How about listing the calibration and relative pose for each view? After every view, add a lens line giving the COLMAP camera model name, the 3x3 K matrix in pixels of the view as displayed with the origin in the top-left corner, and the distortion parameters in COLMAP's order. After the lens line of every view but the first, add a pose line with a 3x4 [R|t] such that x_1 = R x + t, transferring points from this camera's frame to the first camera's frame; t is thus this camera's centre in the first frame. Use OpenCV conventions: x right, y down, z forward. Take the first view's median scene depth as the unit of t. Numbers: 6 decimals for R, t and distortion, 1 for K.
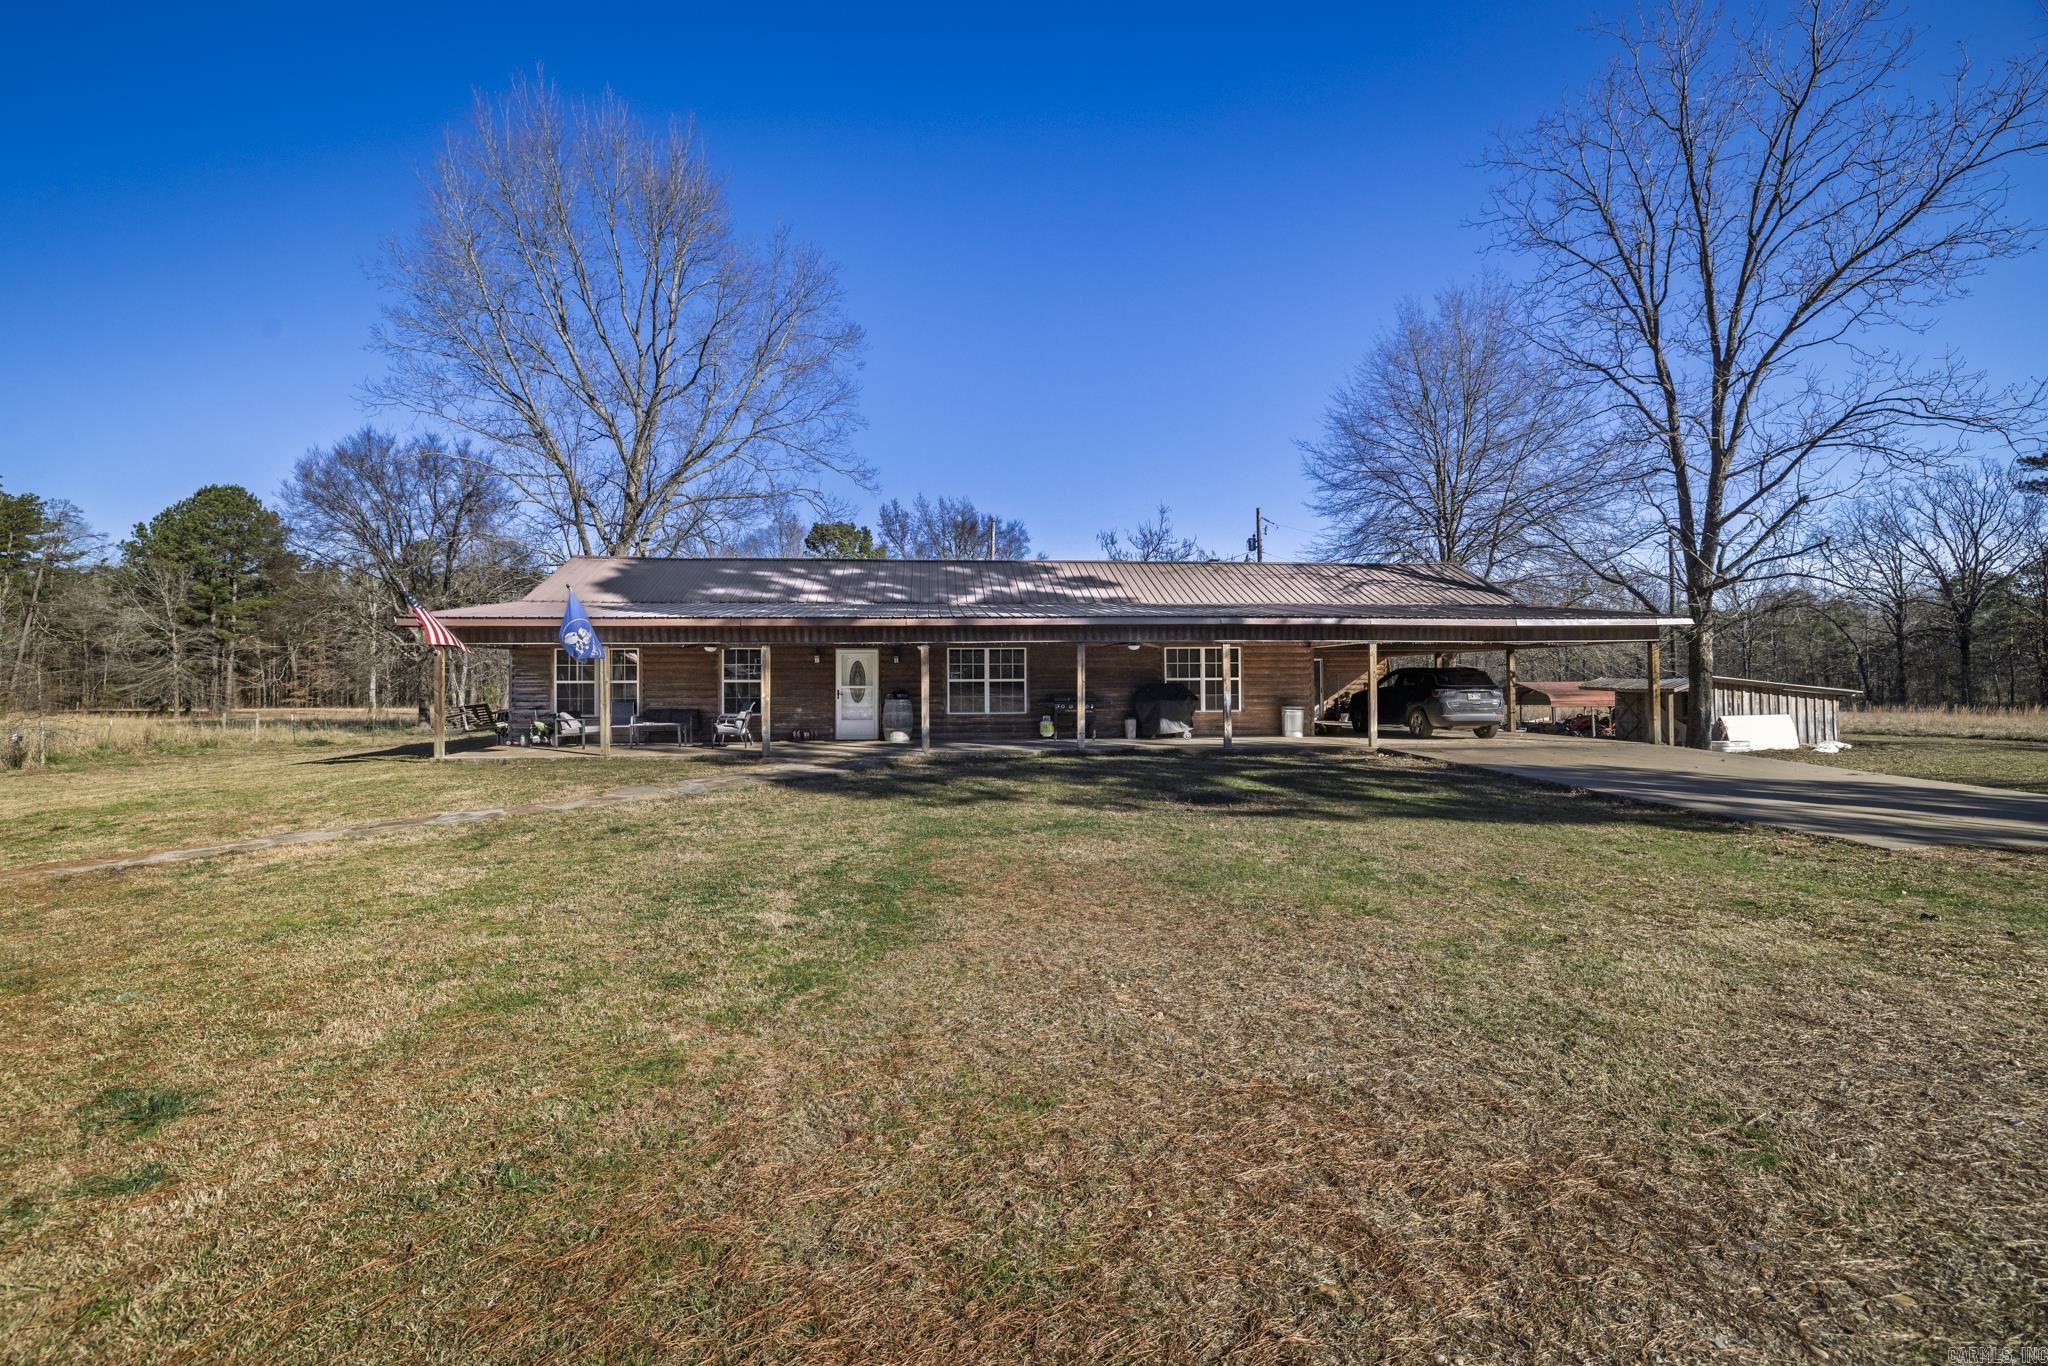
lens RADIAL K [[862.1, 0, 977.8], [0, 862.1, 671.9], [0, 0, 1]] dist [0.002860, 0.000362]
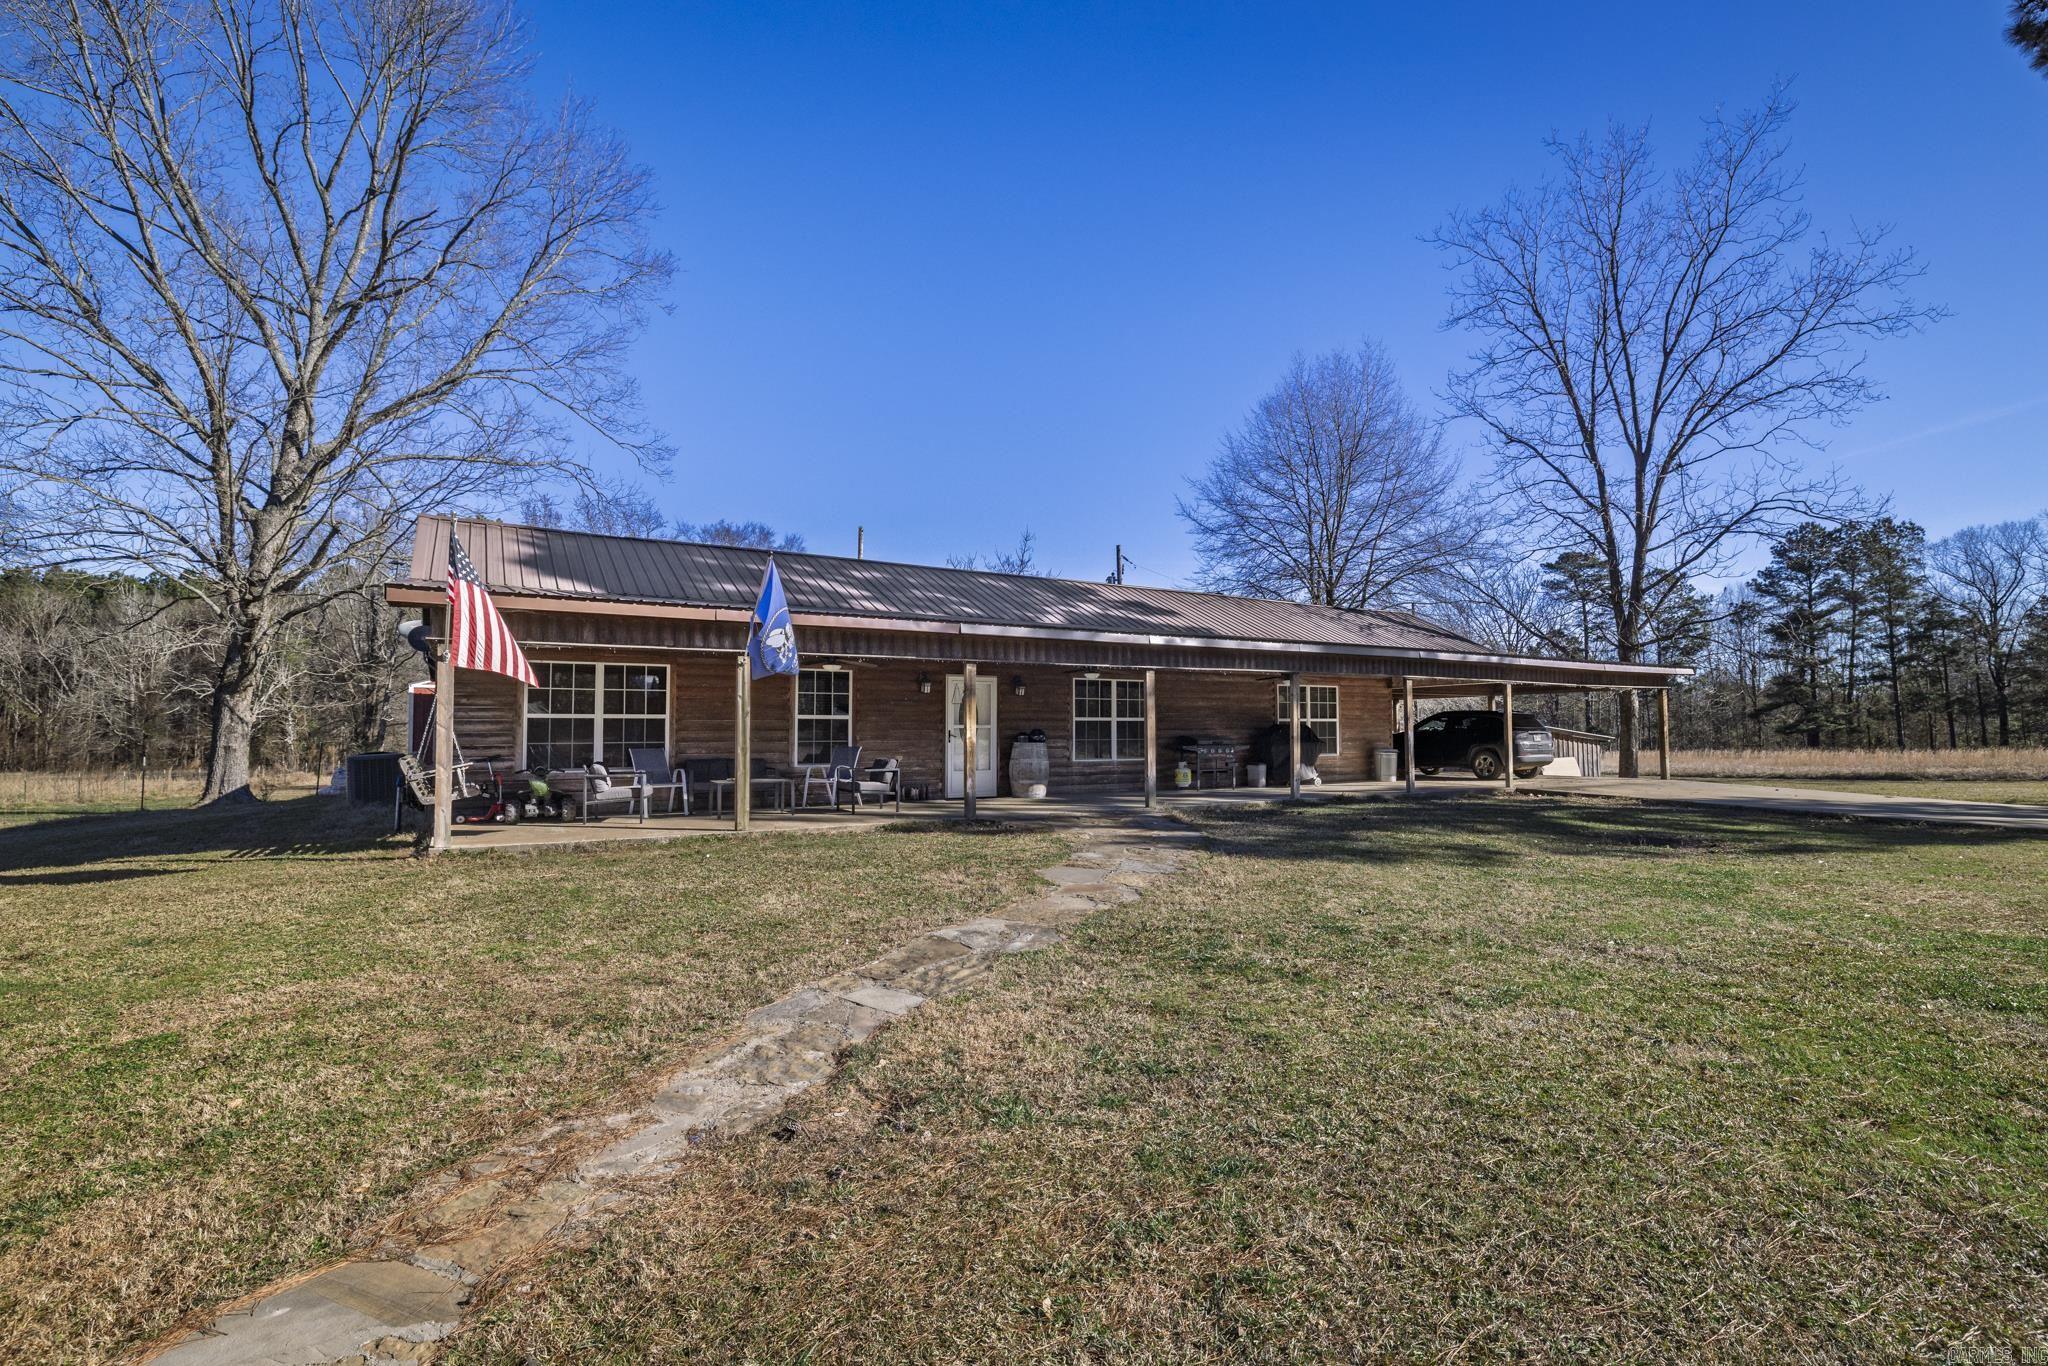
lens RADIAL K [[963.6, 0, 1024.0], [0, 963.6, 683.0], [0, 0, 1]] dist [0.009600, -0.000069]
pose [[0.889365, 0.025544, 0.456484, -0.464004], [-0.005223, 0.998940, -0.045724, 0.017258], [-0.457168, 0.038281, 0.888556, 0.226838]]
